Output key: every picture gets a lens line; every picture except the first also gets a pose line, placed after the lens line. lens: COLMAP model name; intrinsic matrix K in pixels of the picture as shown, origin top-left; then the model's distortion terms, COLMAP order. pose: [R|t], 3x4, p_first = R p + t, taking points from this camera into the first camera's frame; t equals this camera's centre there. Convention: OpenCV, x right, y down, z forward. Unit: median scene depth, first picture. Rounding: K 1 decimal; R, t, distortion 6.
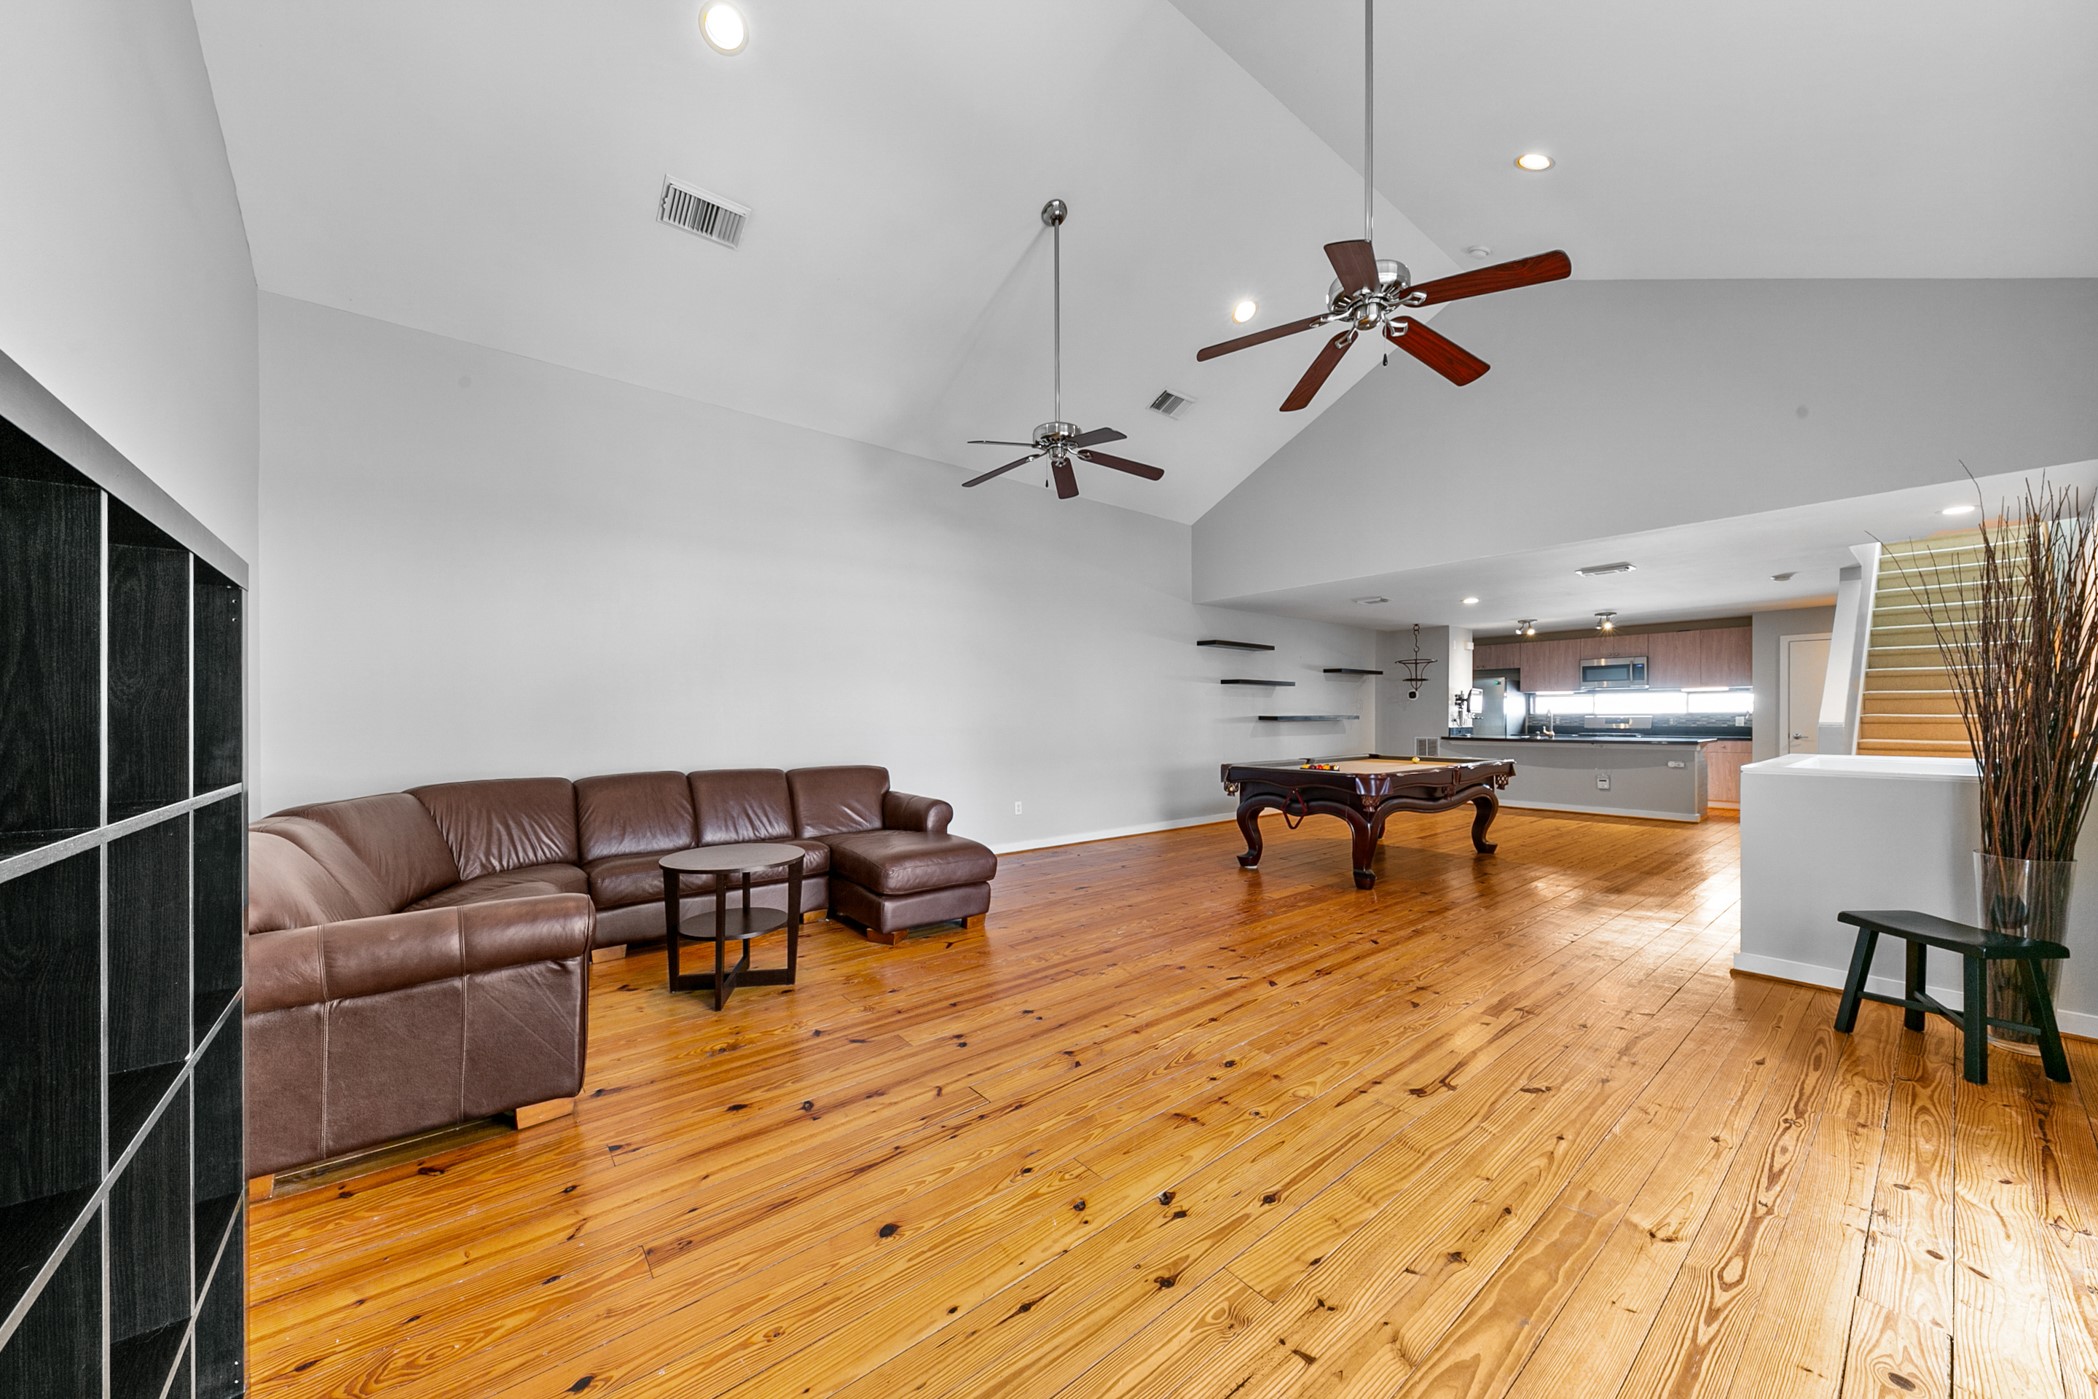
lens RADIAL K [[728.9, 0, 1061.9], [0, 728.9, 708.1], [0, 0, 1]] dist [0.014265, -0.006113]
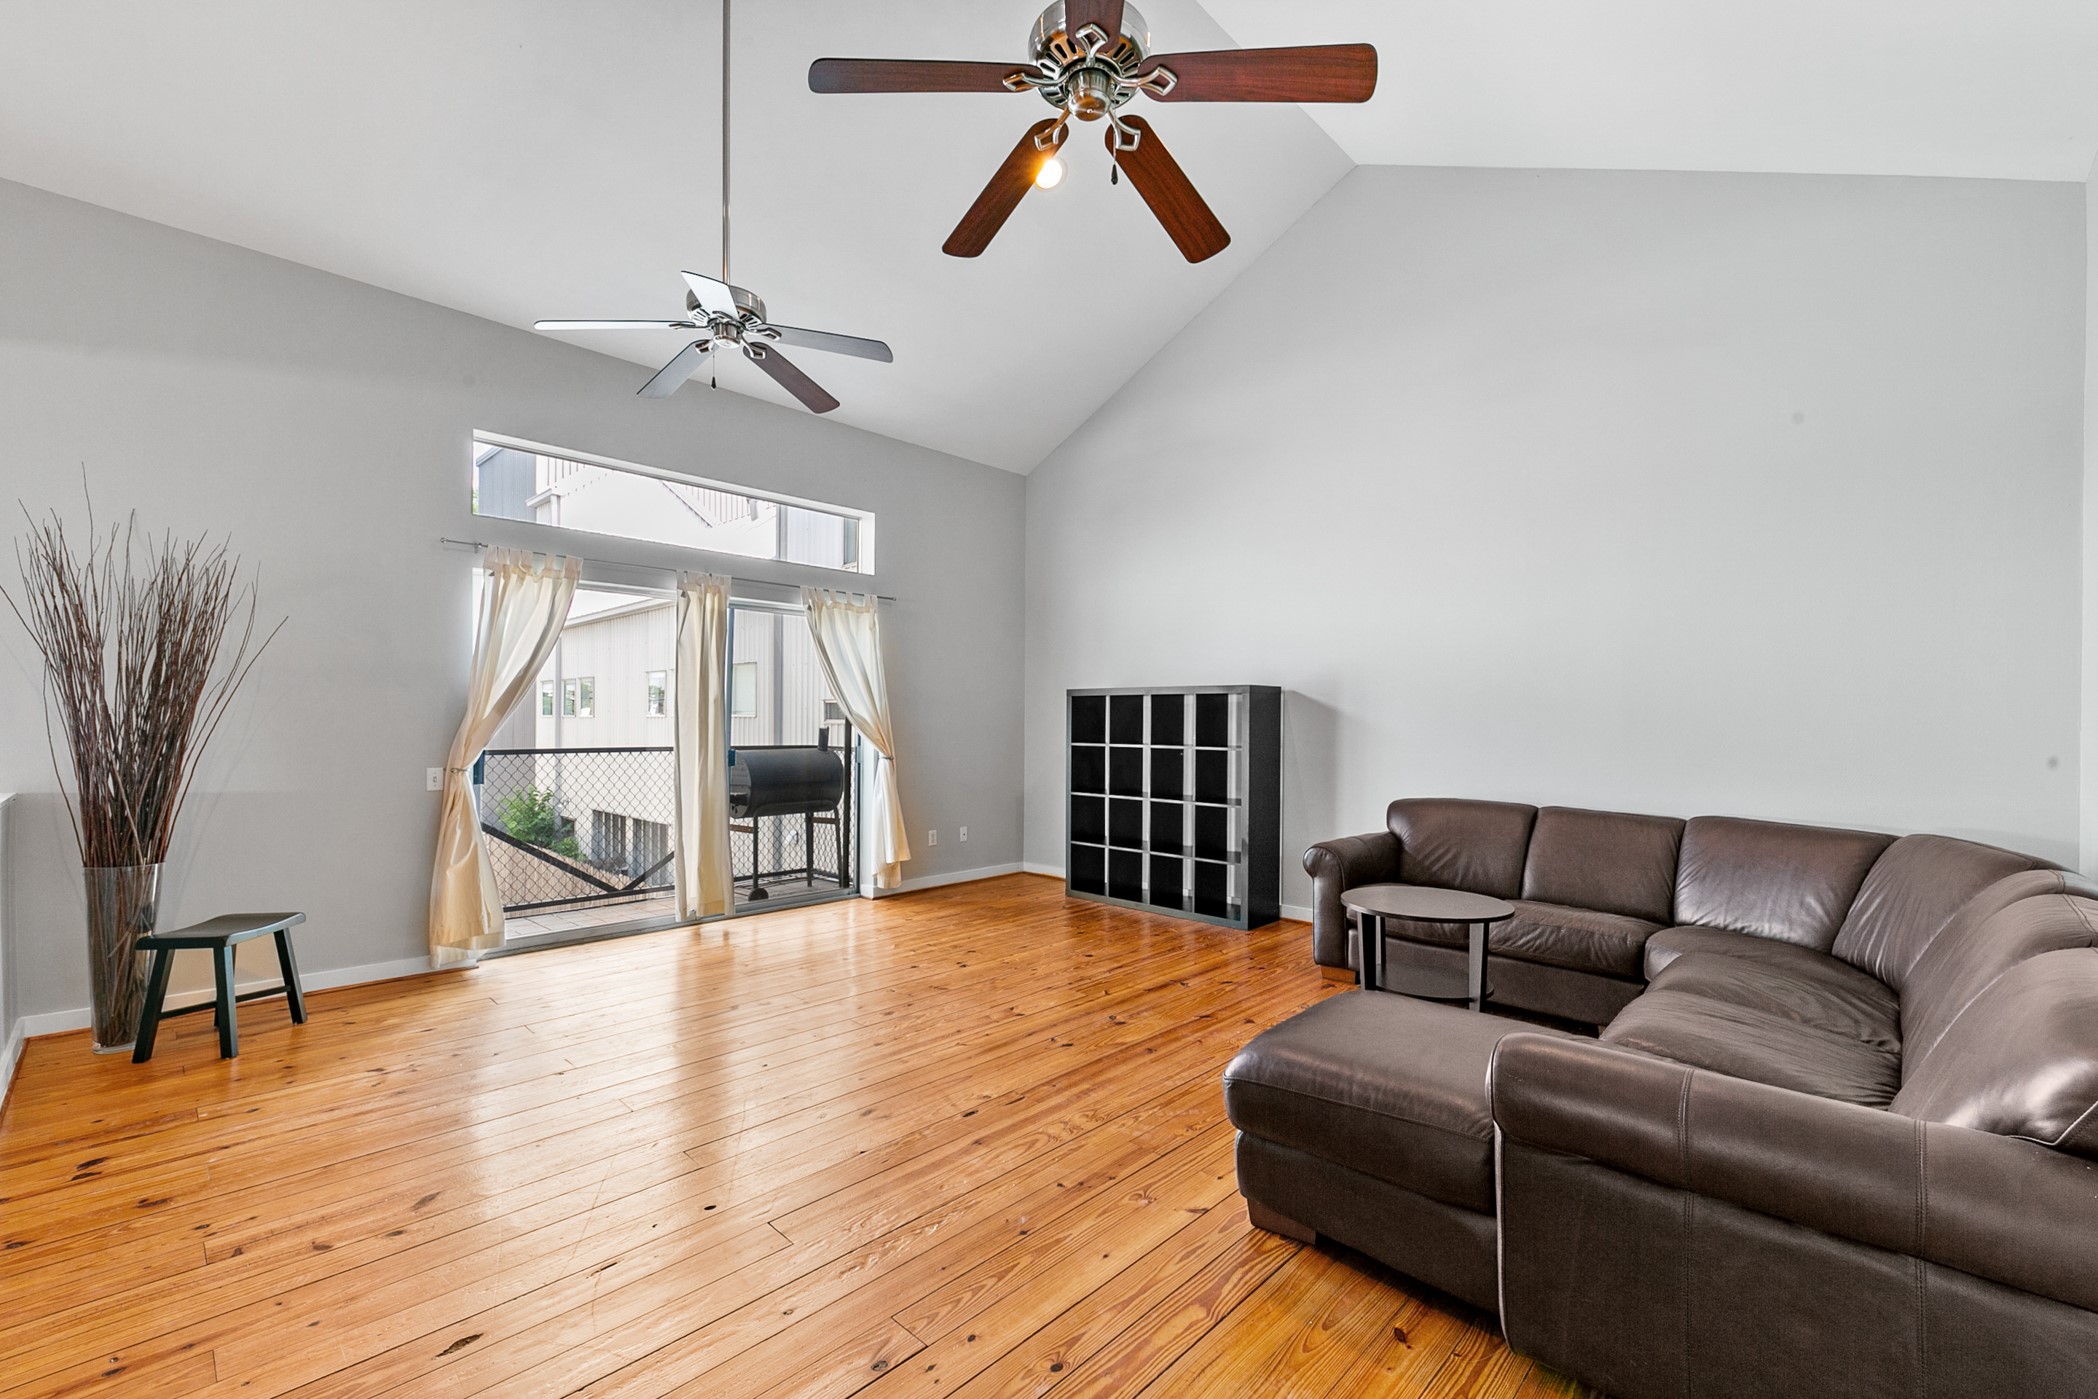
lens RADIAL K [[885.9, 0, 1043.8], [0, 885.9, 721.7], [0, 0, 1]] dist [-0.000208, -0.000874]
pose [[-0.995572, -0.001983, -0.093978, 0.073356], [-0.002148, 0.999996, 0.001657, -0.009499], [0.093974, 0.001851, -0.995573, 1.663375]]
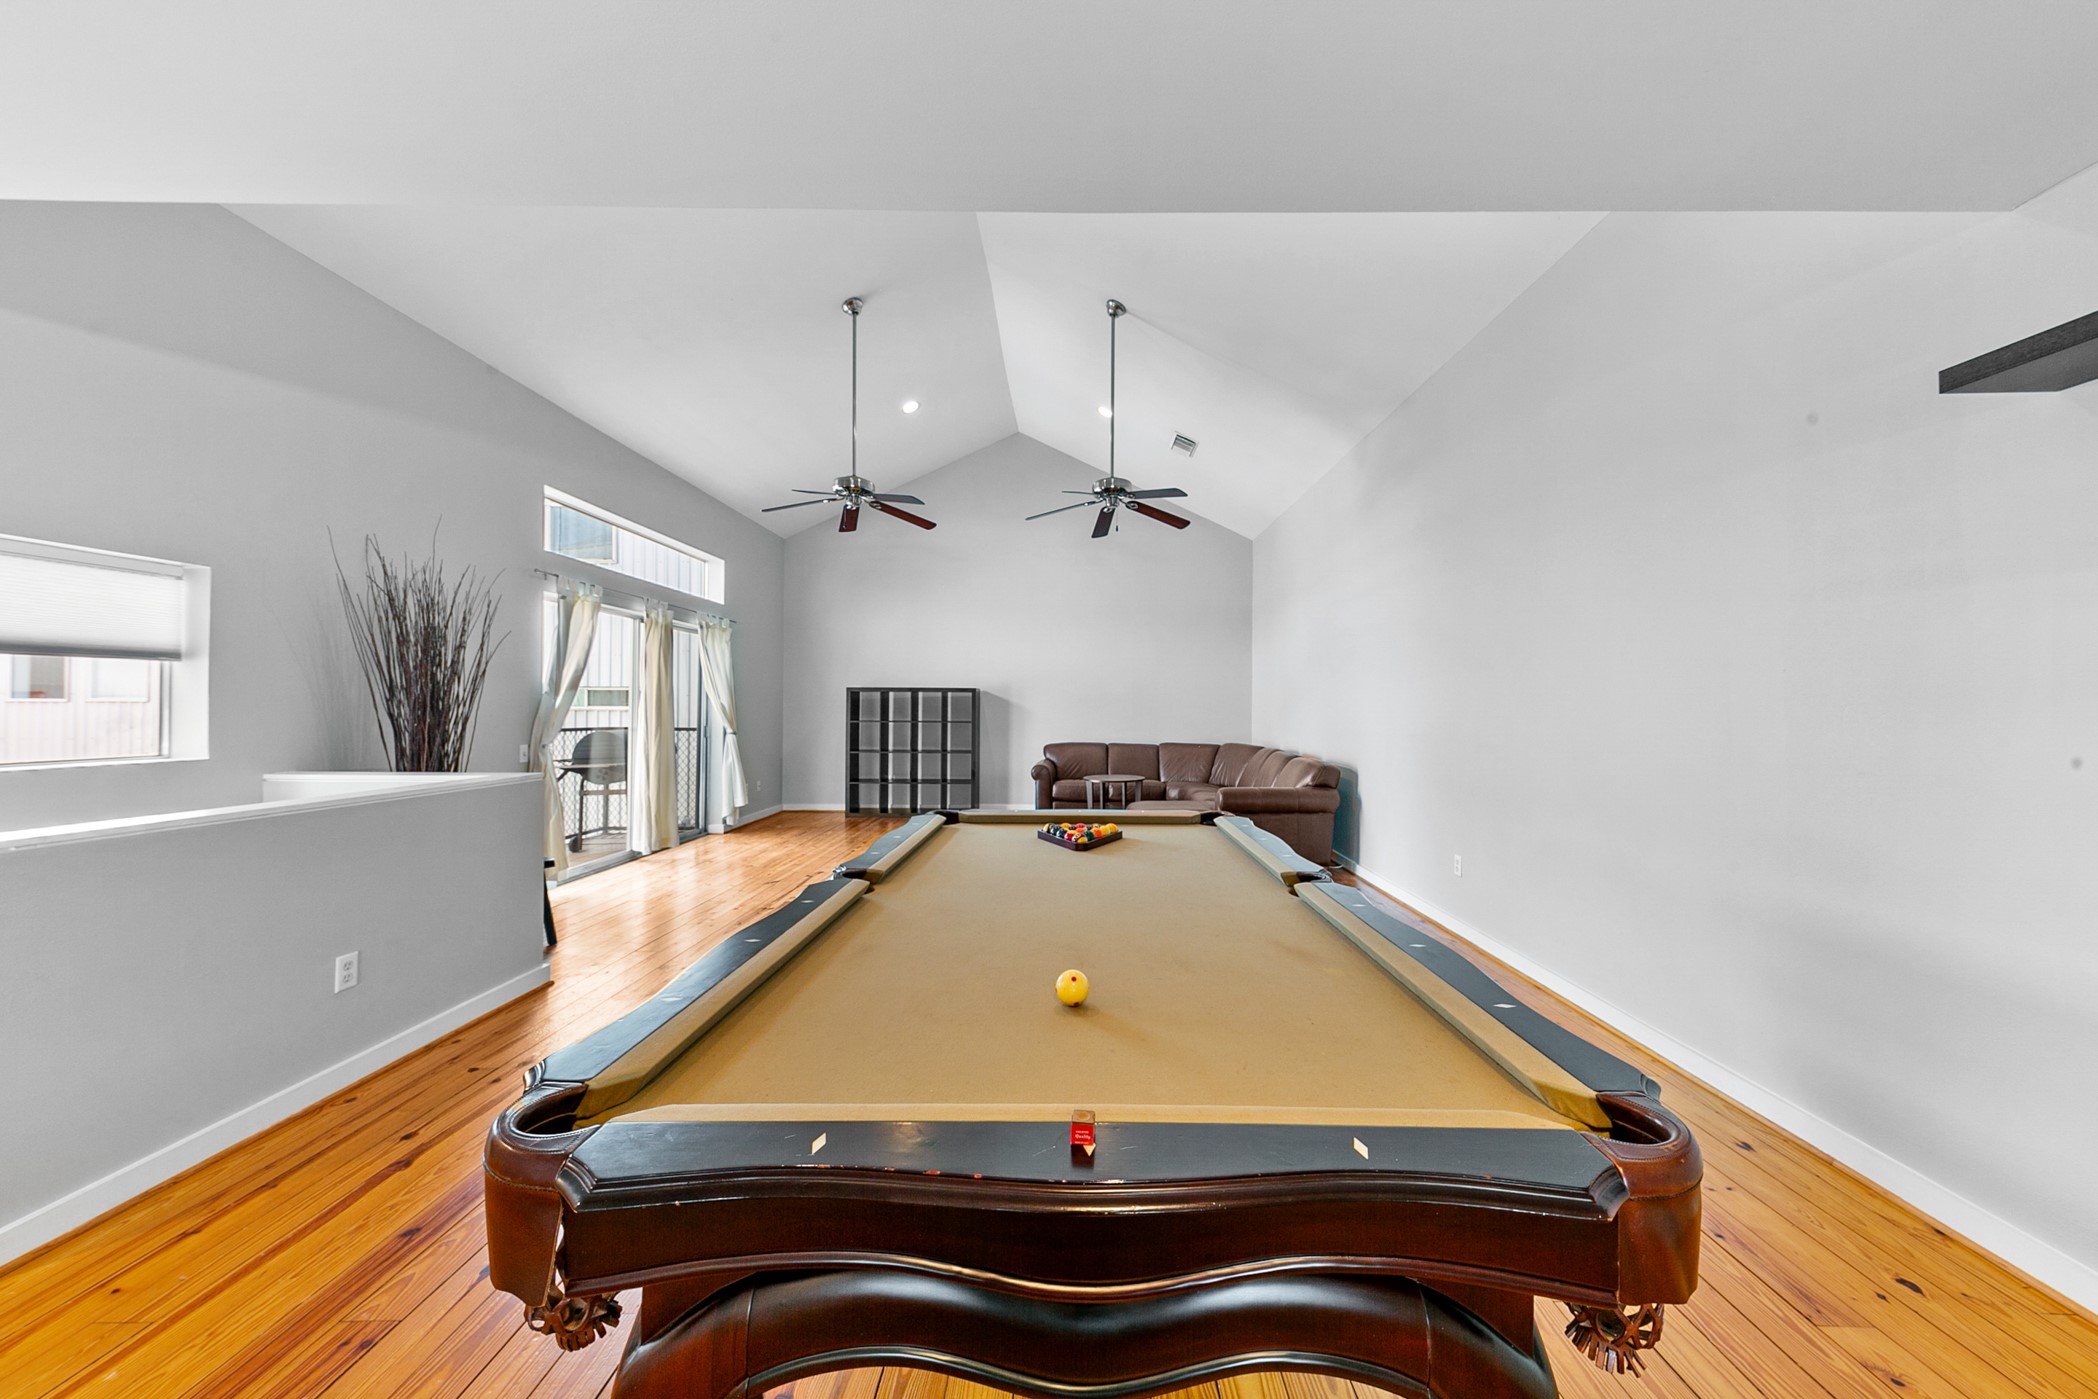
lens RADIAL K [[728.9, 0, 1061.9], [0, 728.9, 708.1], [0, 0, 1]] dist [0.014265, -0.006113]
pose [[-0.650511, 0.000506, -0.759497, 1.084781], [-0.000742, 0.999999, 0.001302, -0.009218], [0.759496, 0.001410, -0.650510, 1.912622]]
